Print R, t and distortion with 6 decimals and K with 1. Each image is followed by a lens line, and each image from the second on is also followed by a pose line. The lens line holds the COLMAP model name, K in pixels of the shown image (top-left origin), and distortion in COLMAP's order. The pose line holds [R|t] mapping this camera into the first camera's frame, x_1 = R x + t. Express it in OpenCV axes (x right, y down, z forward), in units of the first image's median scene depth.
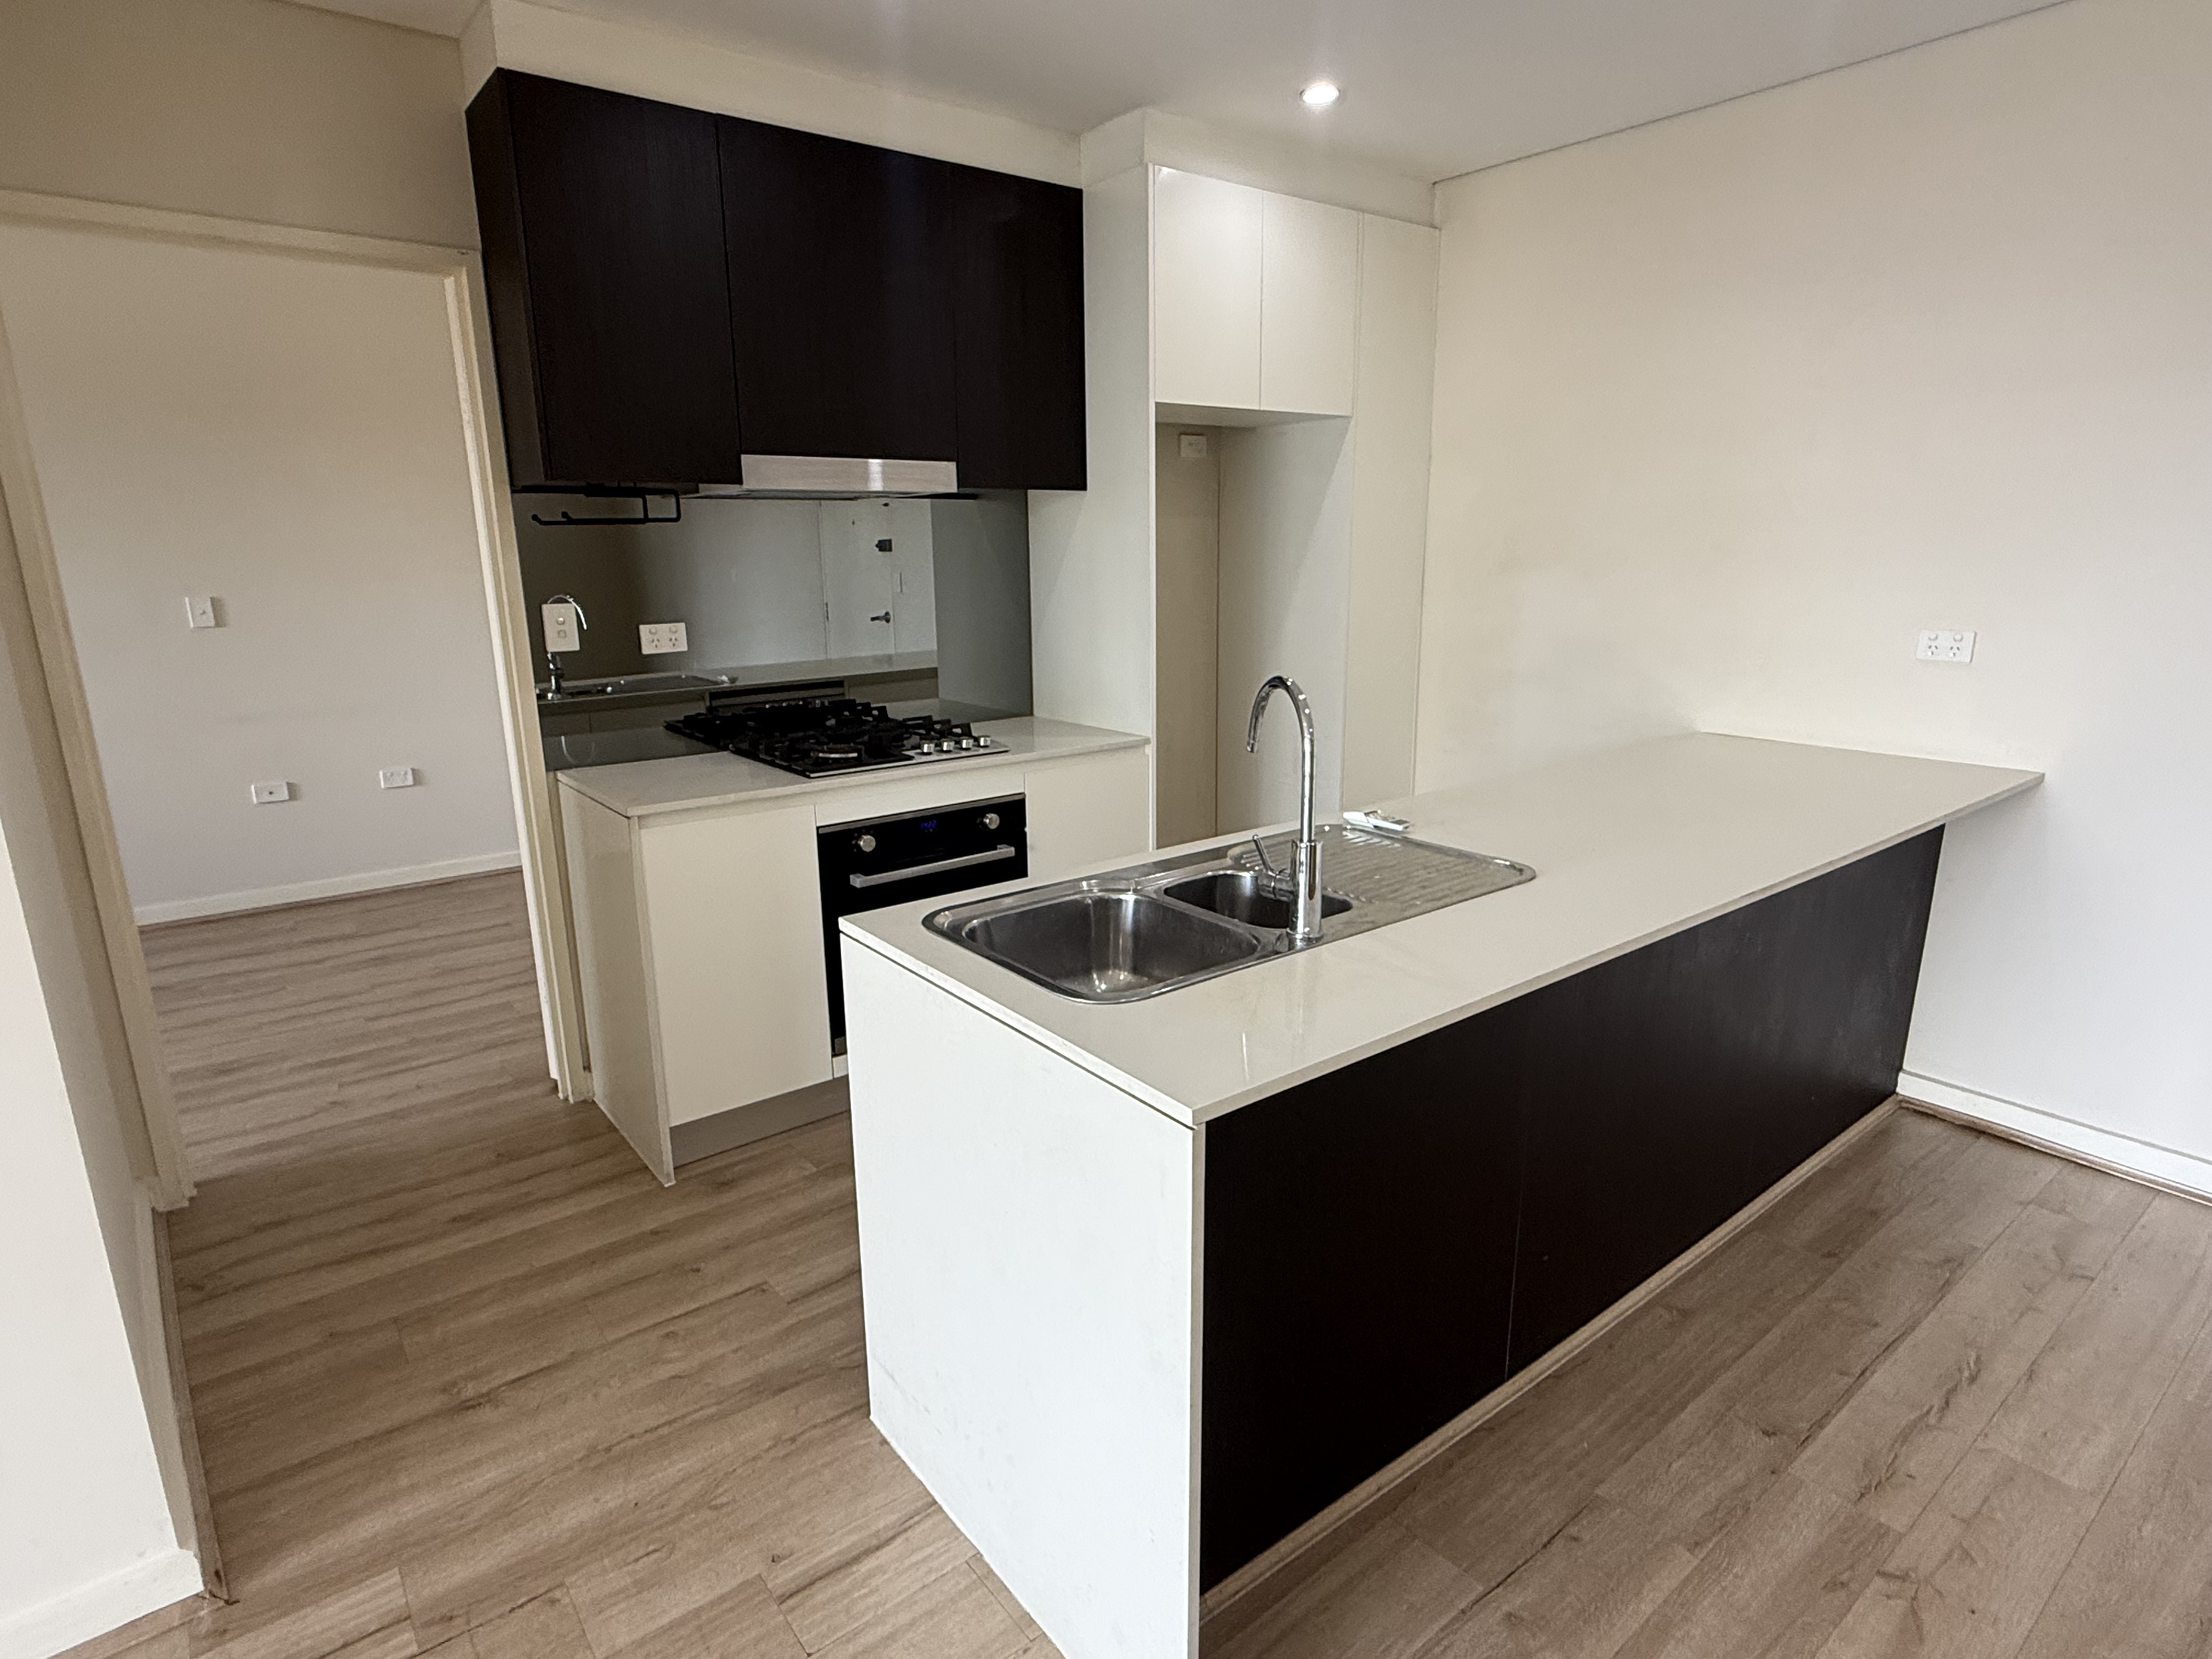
lens RADIAL K [[1171.3, 0, 1106.0], [0, 1171.3, 829.5], [0, 0, 1]] dist [0.000391, 0.000016]
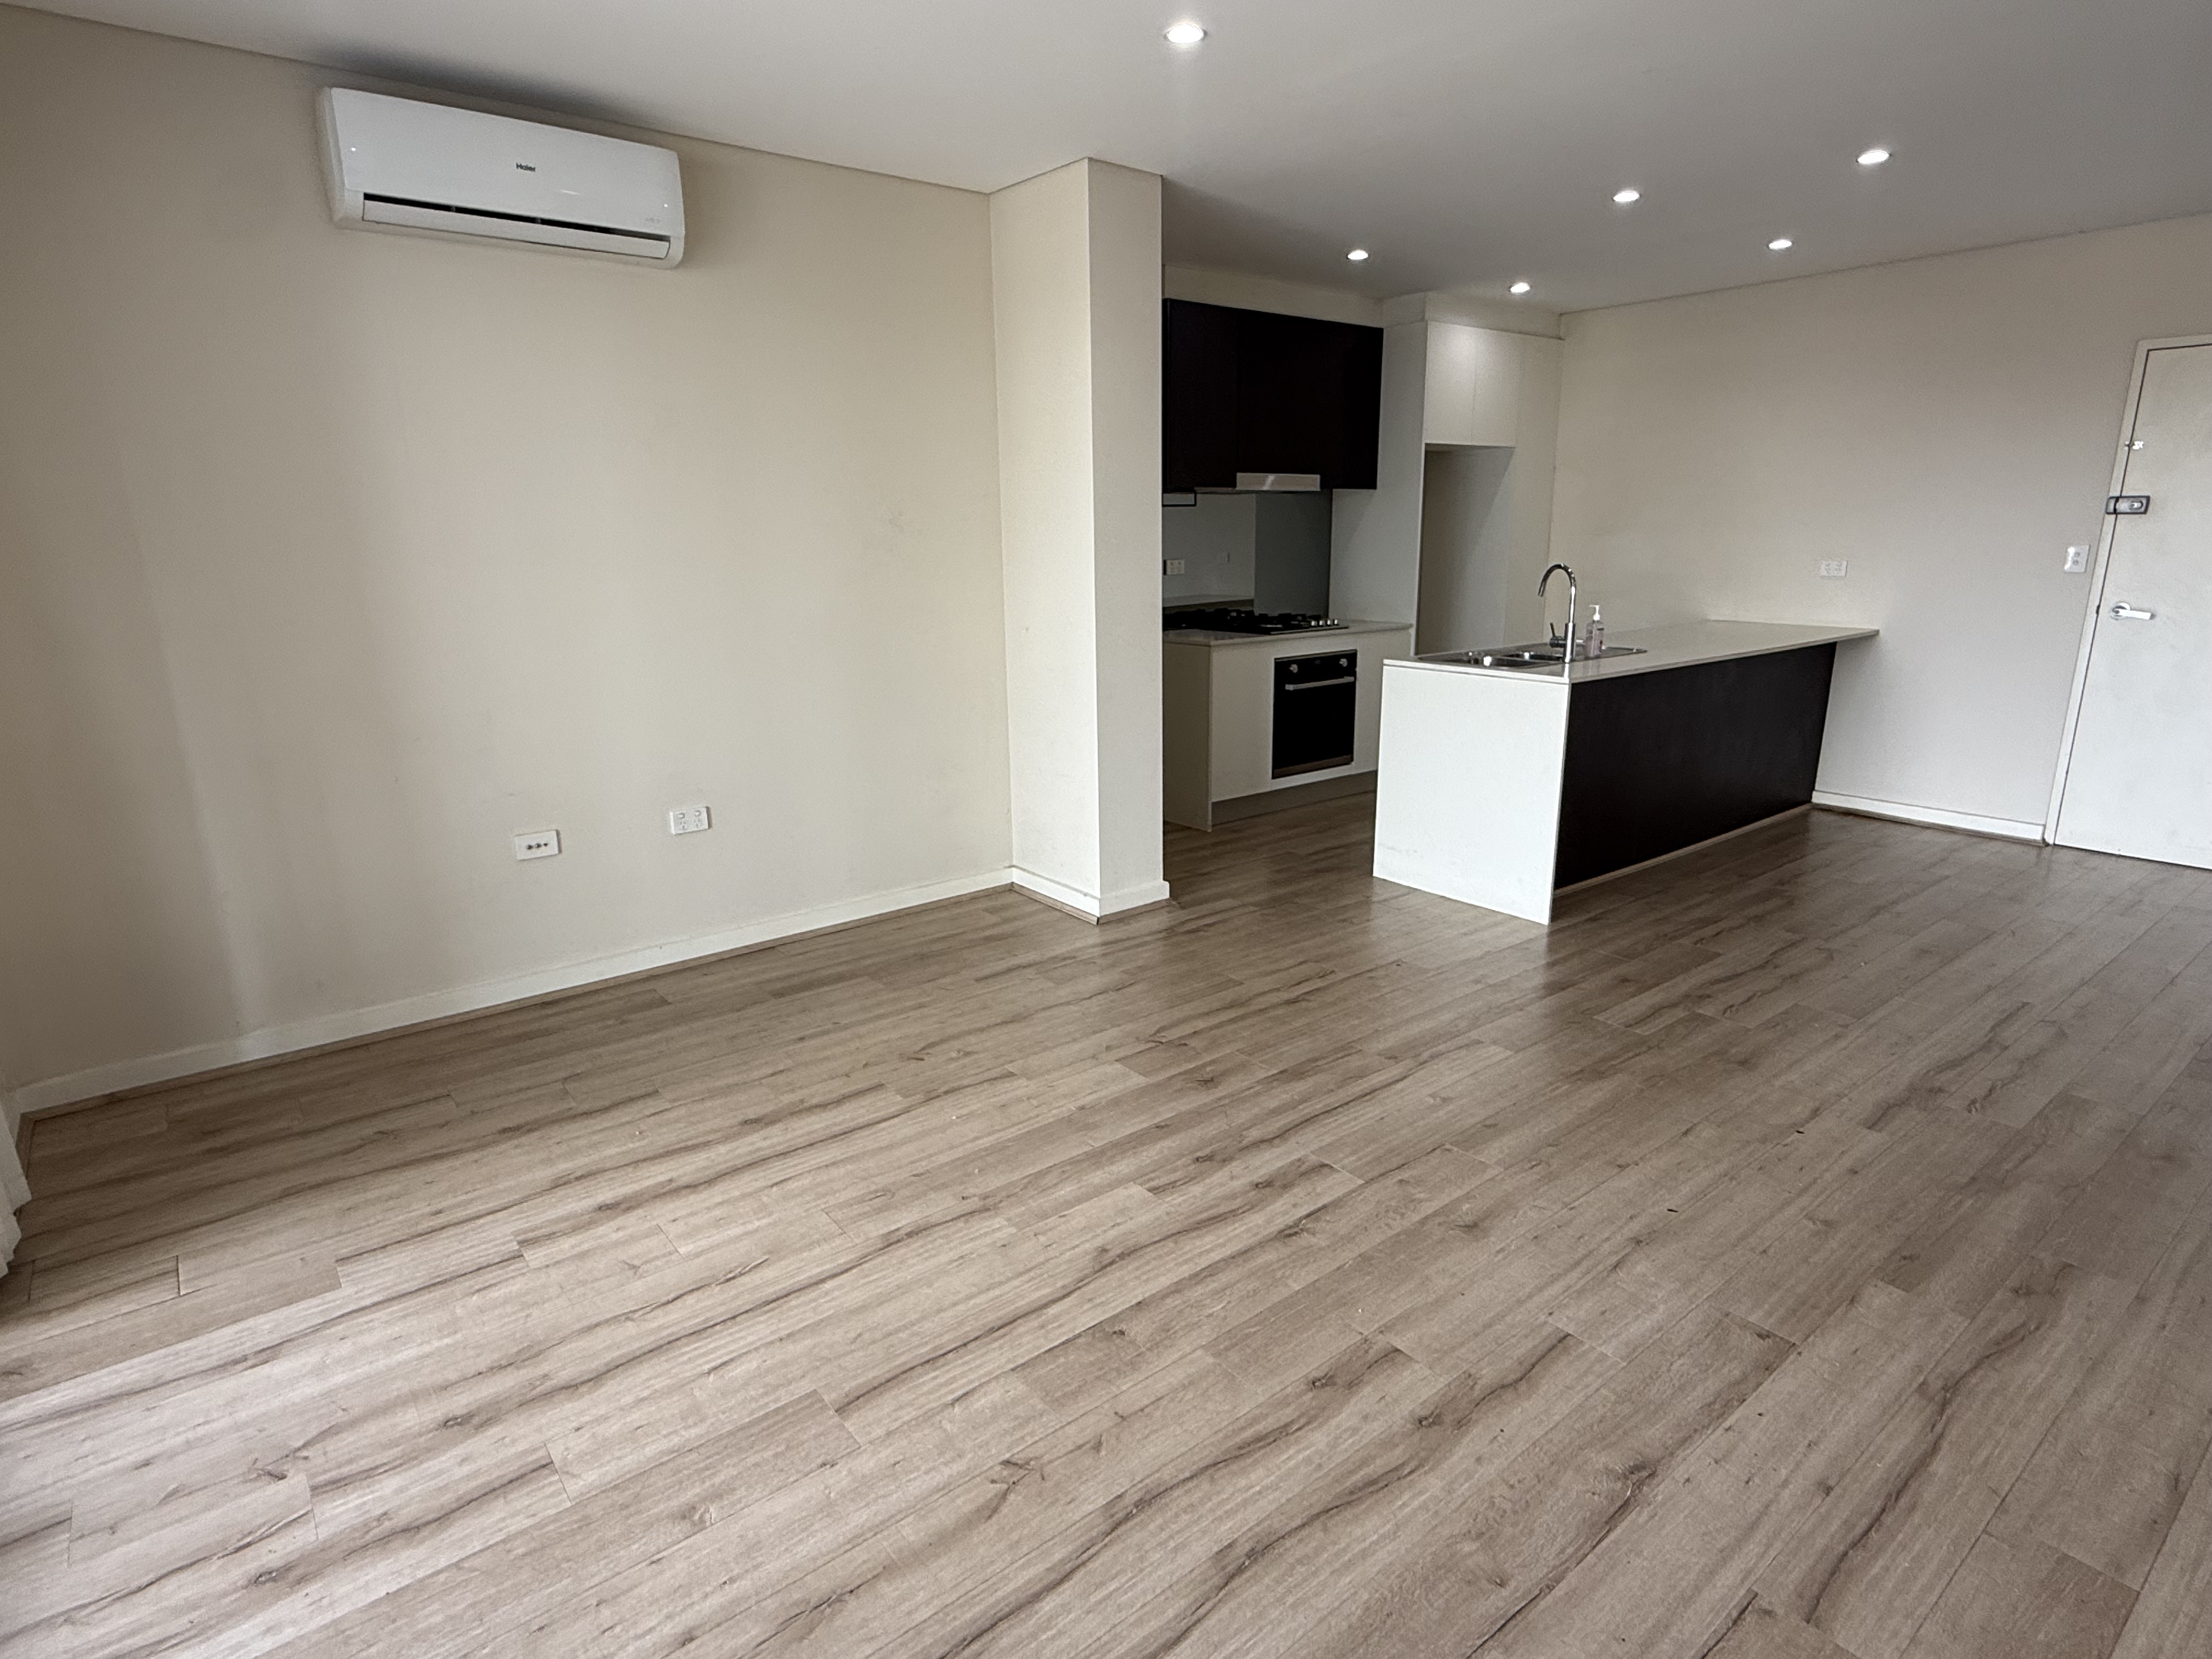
lens RADIAL K [[1187.9, 0, 1106.0], [0, 1187.9, 829.5], [0, 0, 1]] dist [0.000570, 0.000678]
pose [[0.999975, -0.002342, 0.006711, -0.502731], [0.002284, 0.999959, 0.008733, 0.249873], [-0.006732, -0.008718, 0.999939, -0.953775]]
